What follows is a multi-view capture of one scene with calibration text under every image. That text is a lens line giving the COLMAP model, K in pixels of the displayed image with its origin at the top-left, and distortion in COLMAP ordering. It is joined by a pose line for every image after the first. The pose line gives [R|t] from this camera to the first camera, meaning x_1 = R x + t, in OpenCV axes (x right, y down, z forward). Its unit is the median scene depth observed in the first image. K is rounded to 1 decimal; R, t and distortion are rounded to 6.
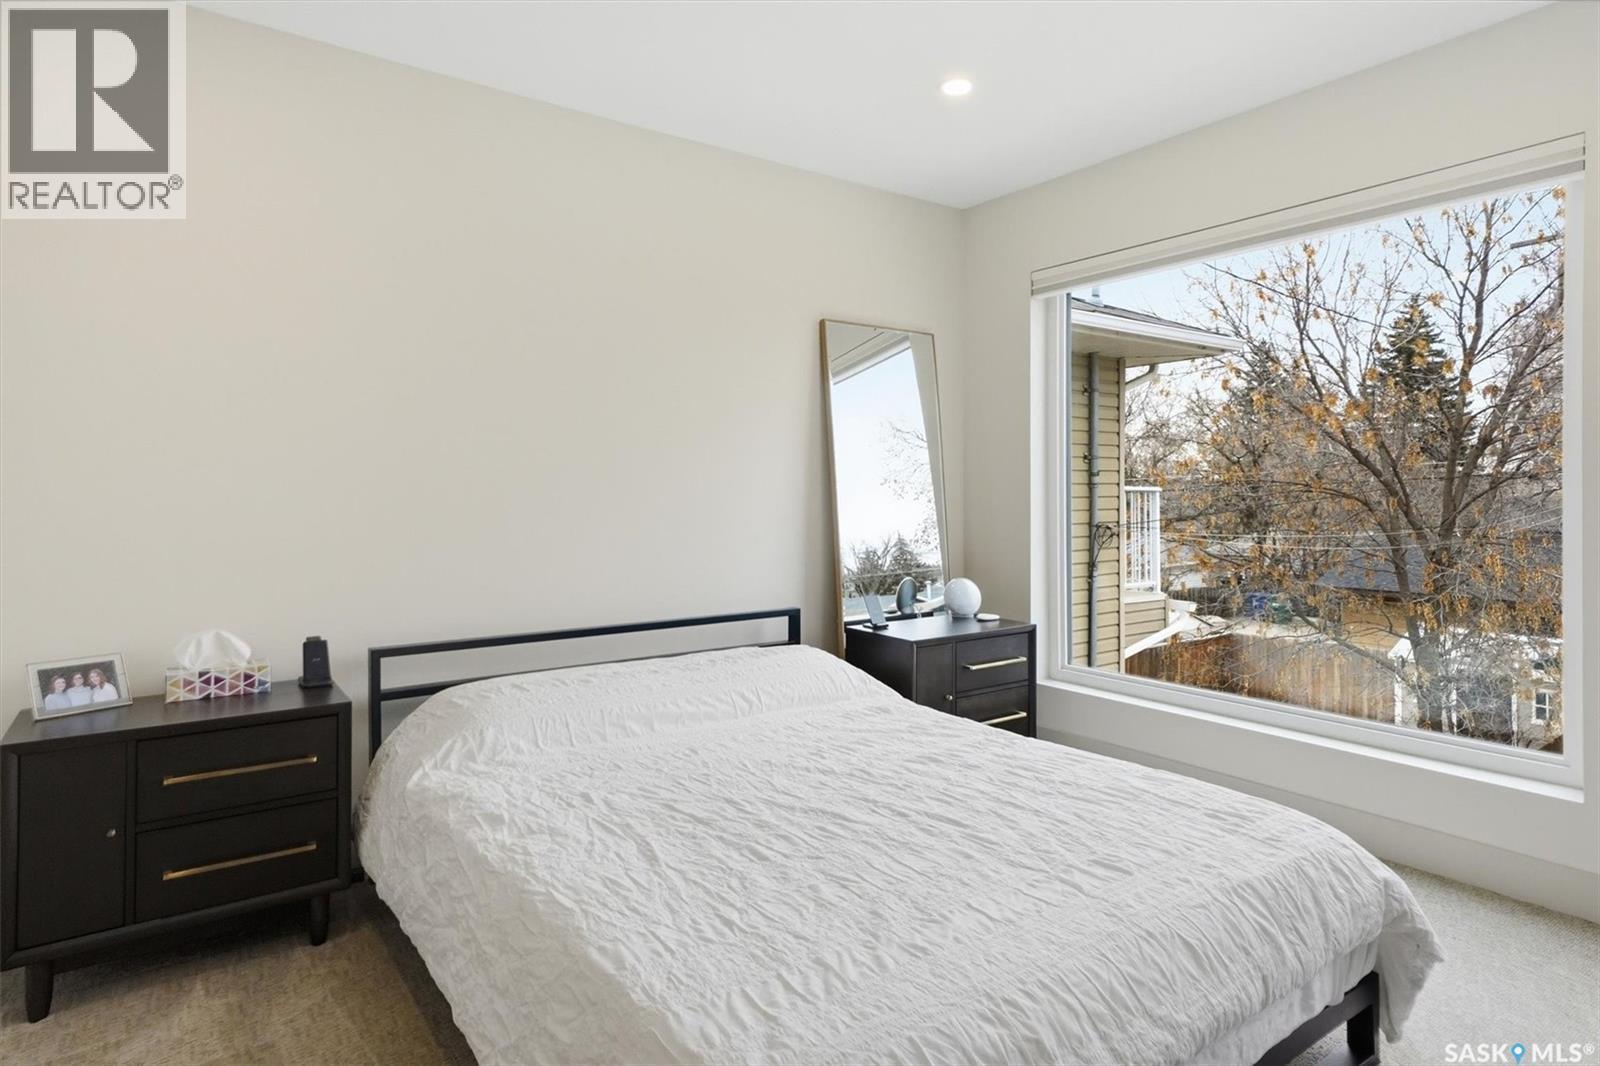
lens RADIAL K [[918.4, 0, 836.9], [0, 918.4, 489.3], [0, 0, 1]] dist [0.021937, 0.000400]
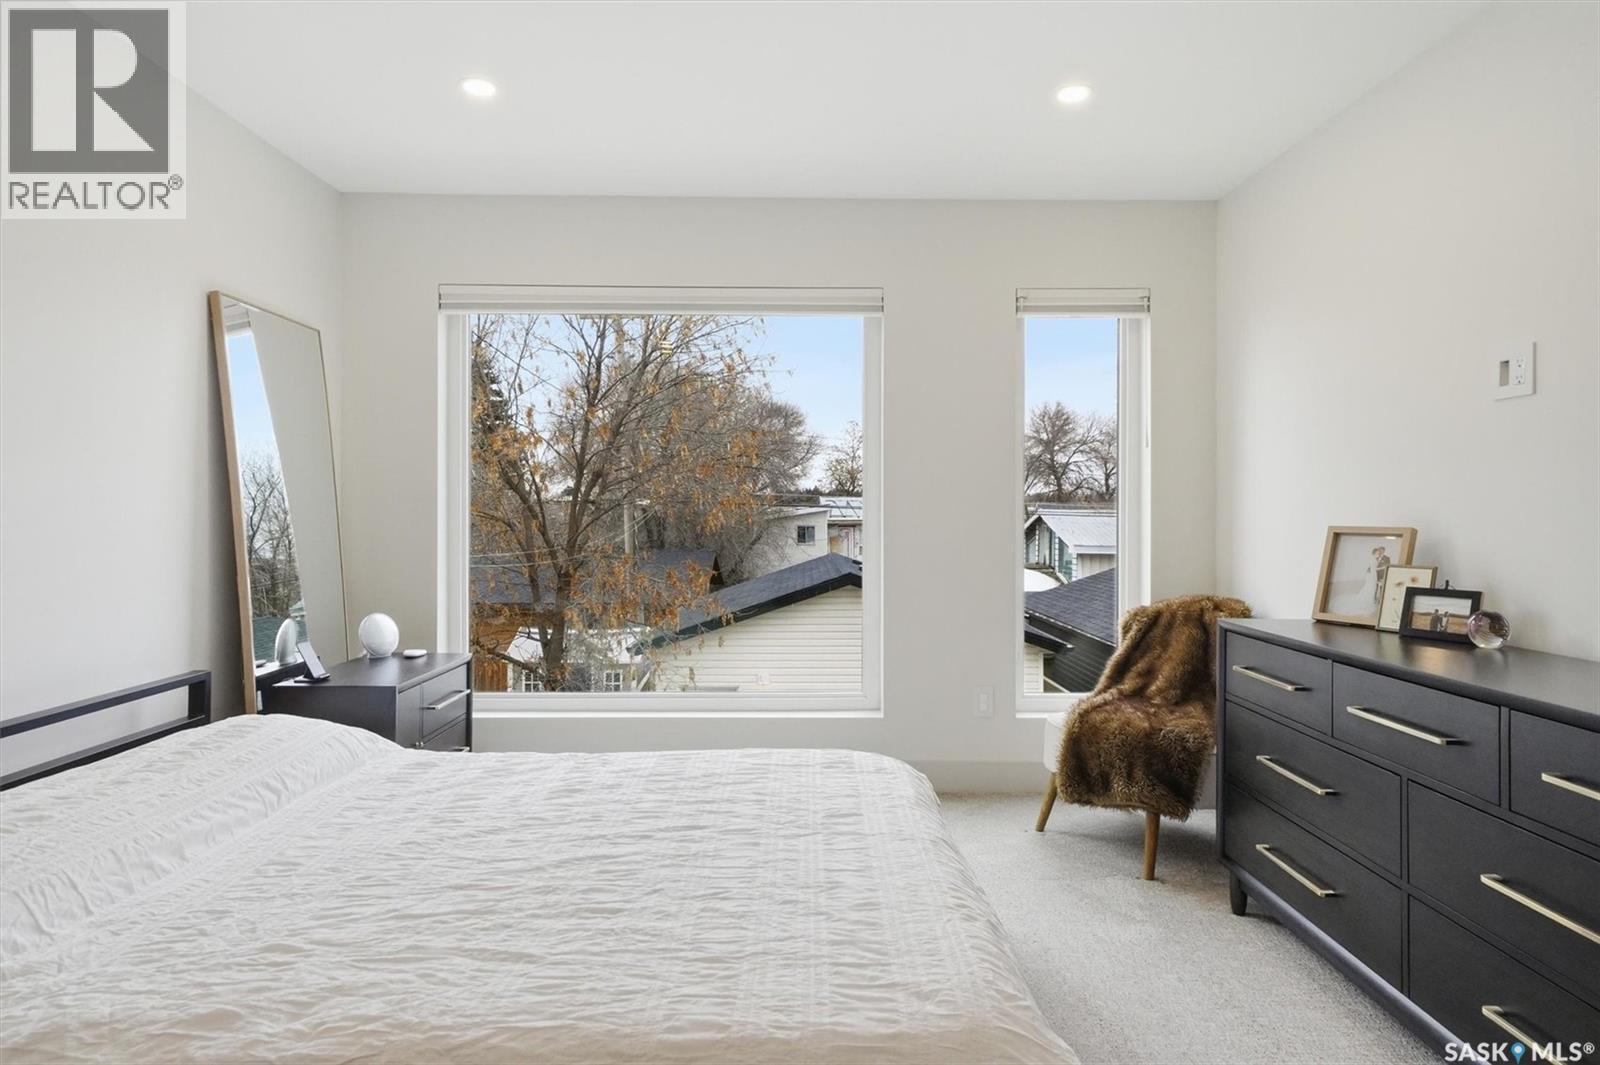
lens RADIAL K [[918.4, 0, 802.6], [0, 918.4, 524.6], [0, 0, 1]] dist [0.021937, 0.000400]
pose [[0.577490, -0.007418, 0.816364, -0.645315], [-0.005598, 0.999899, 0.013047, -0.007053], [-0.816378, -0.012105, 0.577391, 0.266168]]
